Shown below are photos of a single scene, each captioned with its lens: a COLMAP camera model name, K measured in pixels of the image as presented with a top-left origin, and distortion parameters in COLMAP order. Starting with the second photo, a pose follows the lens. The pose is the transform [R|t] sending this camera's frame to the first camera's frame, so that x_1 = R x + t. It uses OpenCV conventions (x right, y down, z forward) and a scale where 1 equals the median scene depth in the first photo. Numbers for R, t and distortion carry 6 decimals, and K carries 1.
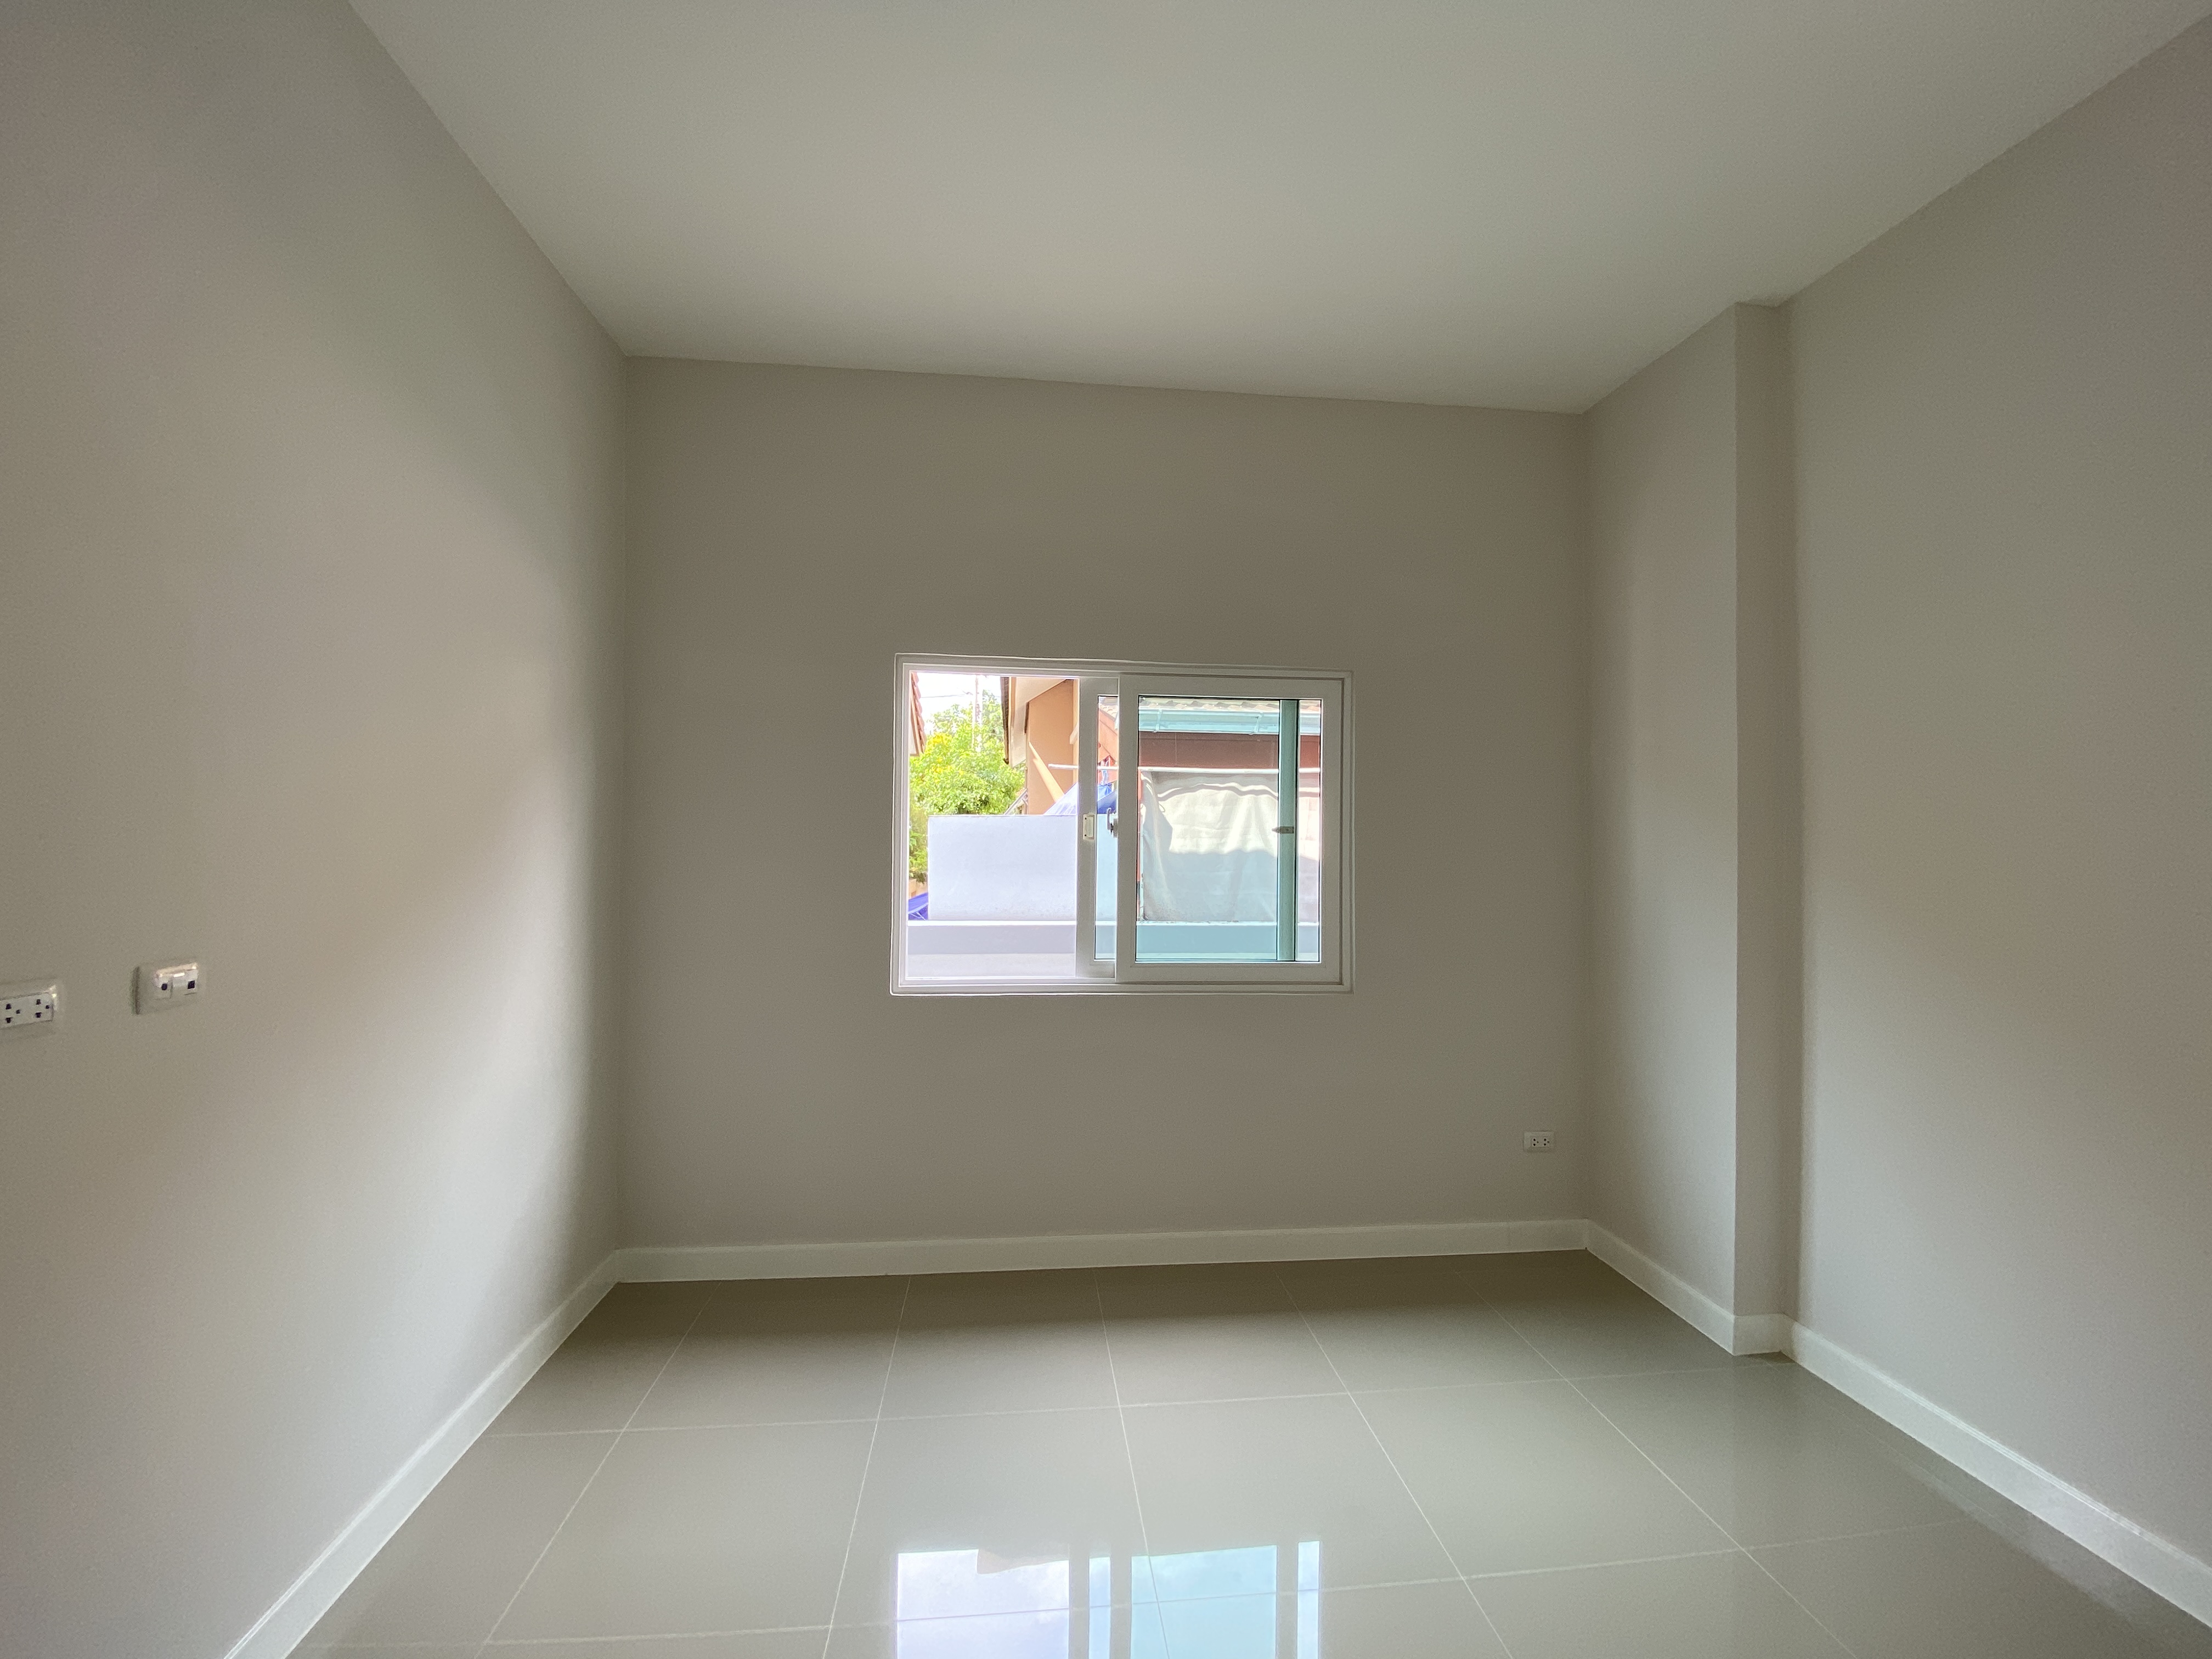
lens RADIAL K [[892.9, 0, 1087.5], [0, 892.9, 837.8], [0, 0, 1]] dist [0.000772, -0.008694]
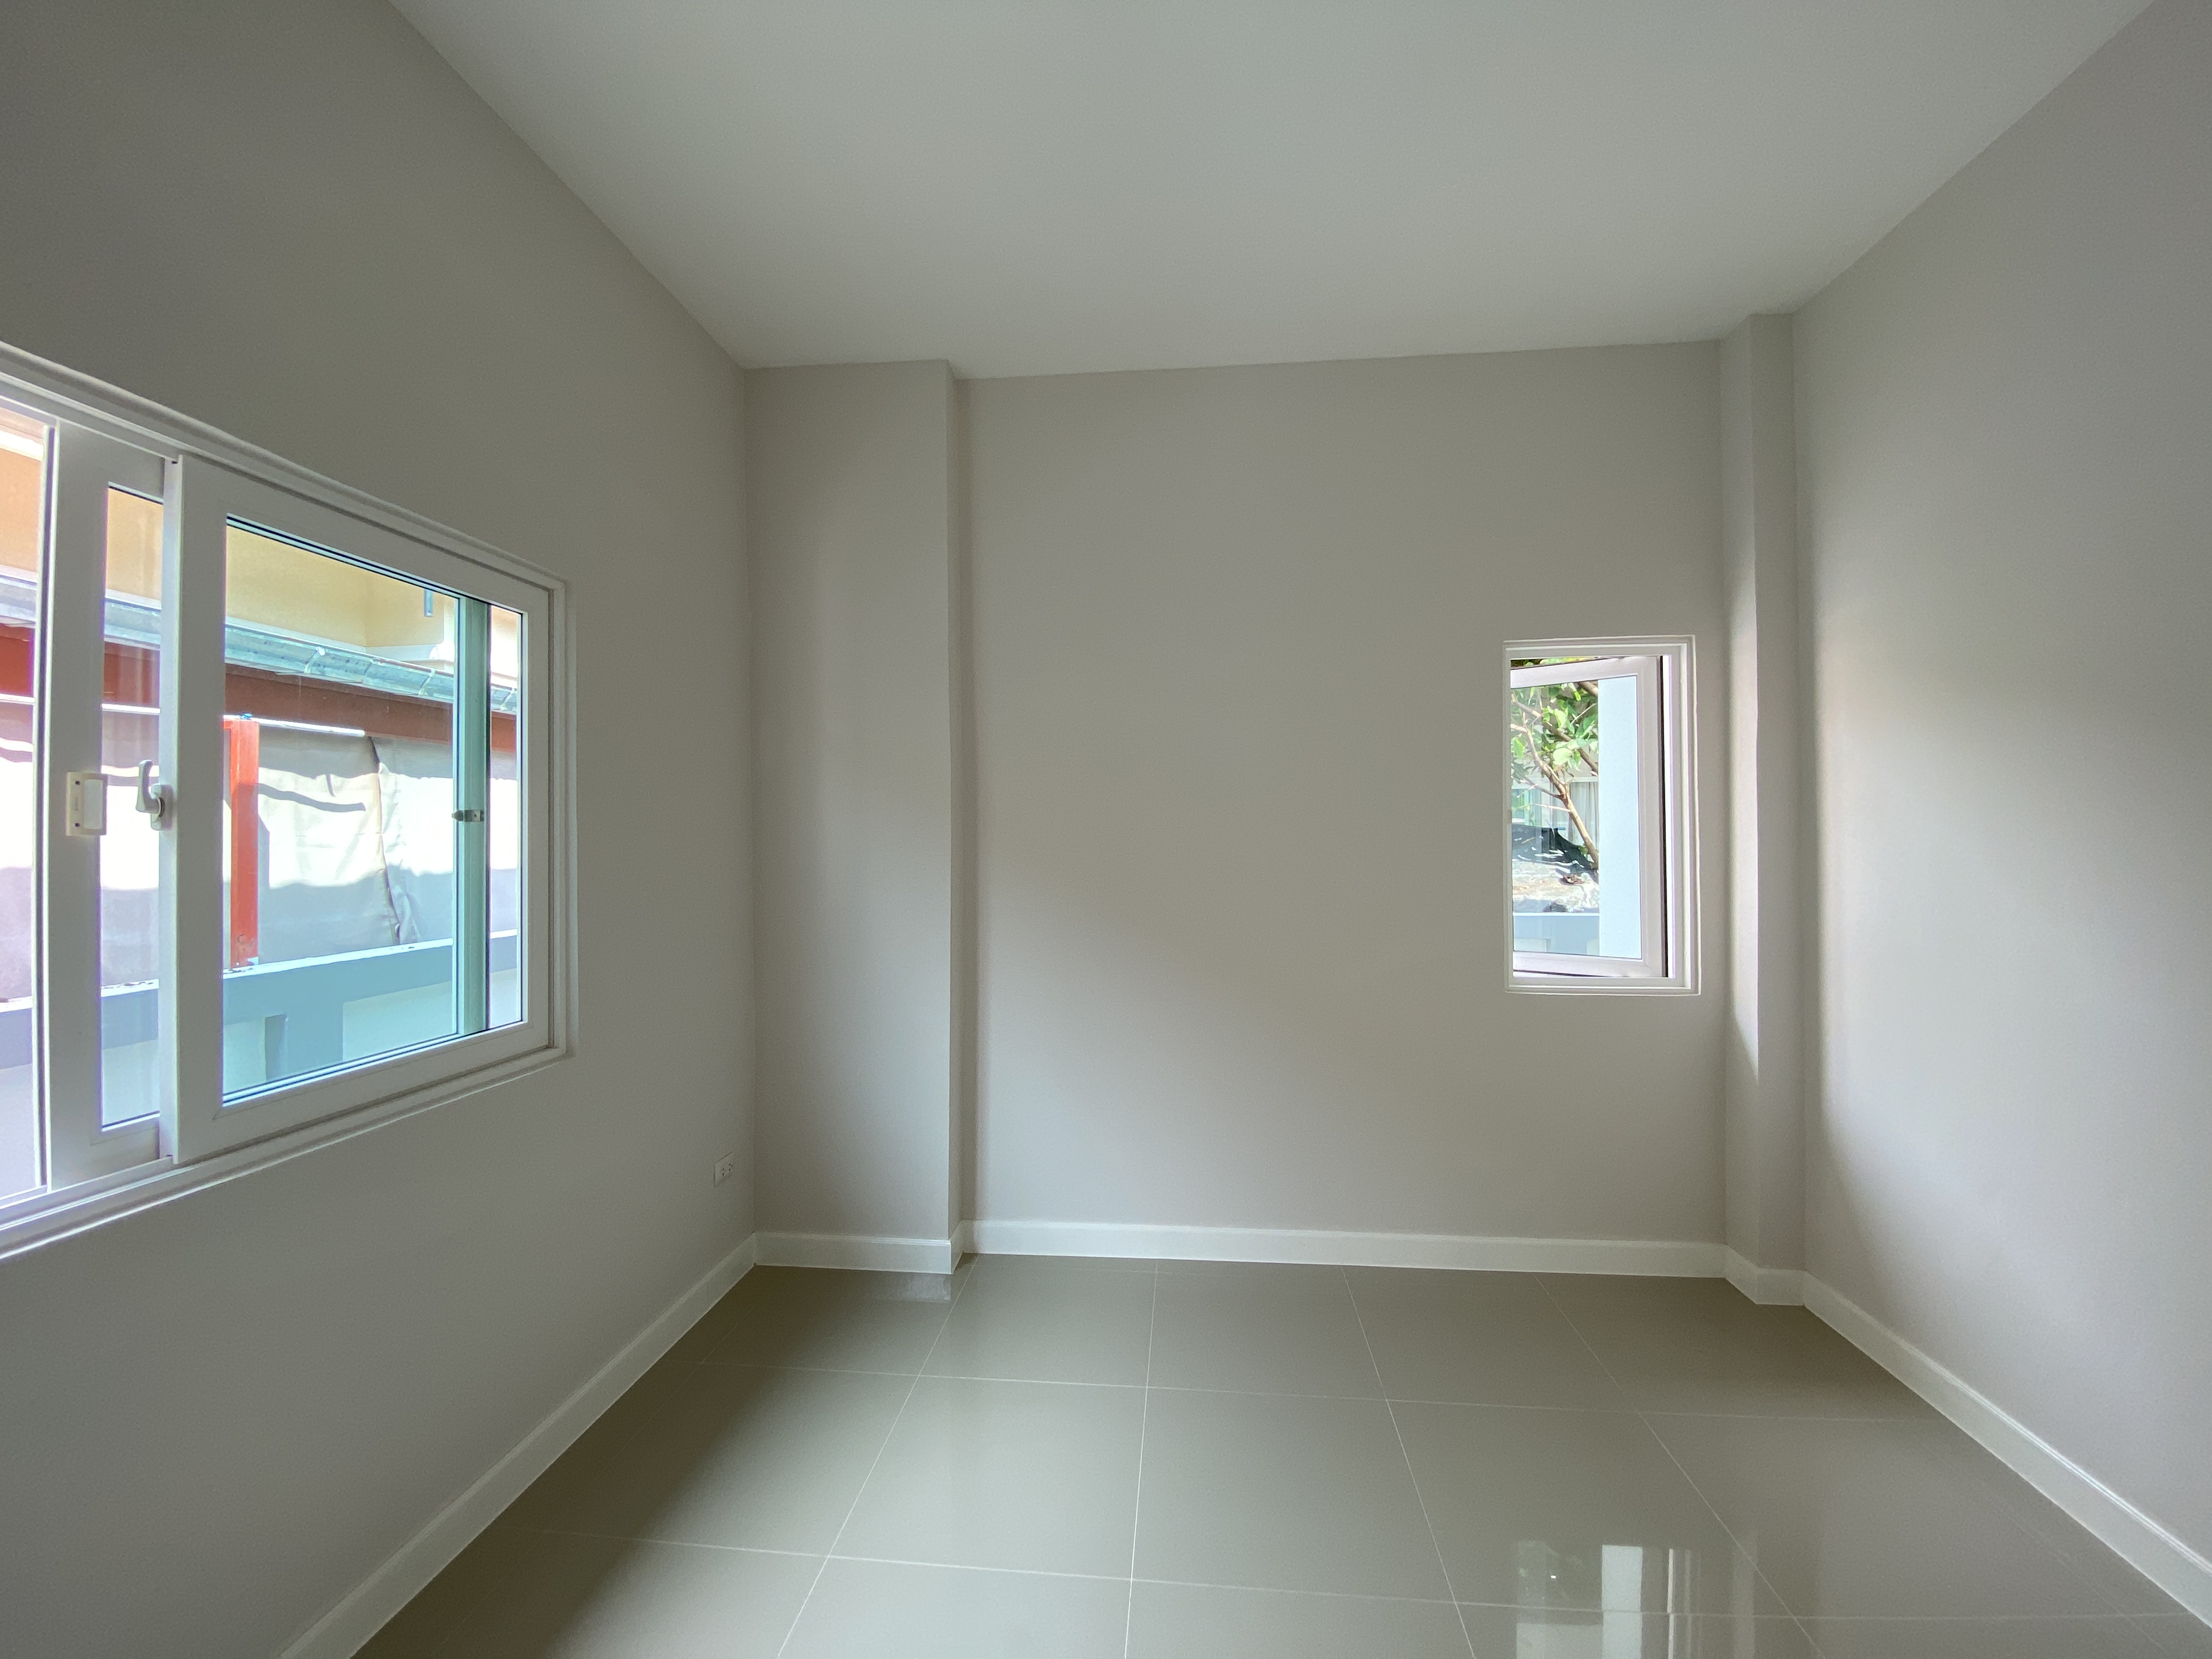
lens RADIAL K [[892.9, 0, 1099.4], [0, 892.9, 831.6], [0, 0, 1]] dist [0.000772, -0.008694]
pose [[0.175521, -0.009577, 0.984429, -0.306004], [-0.002805, 0.999944, 0.010228, -0.005415], [-0.984472, -0.004556, 0.175484, 0.489823]]
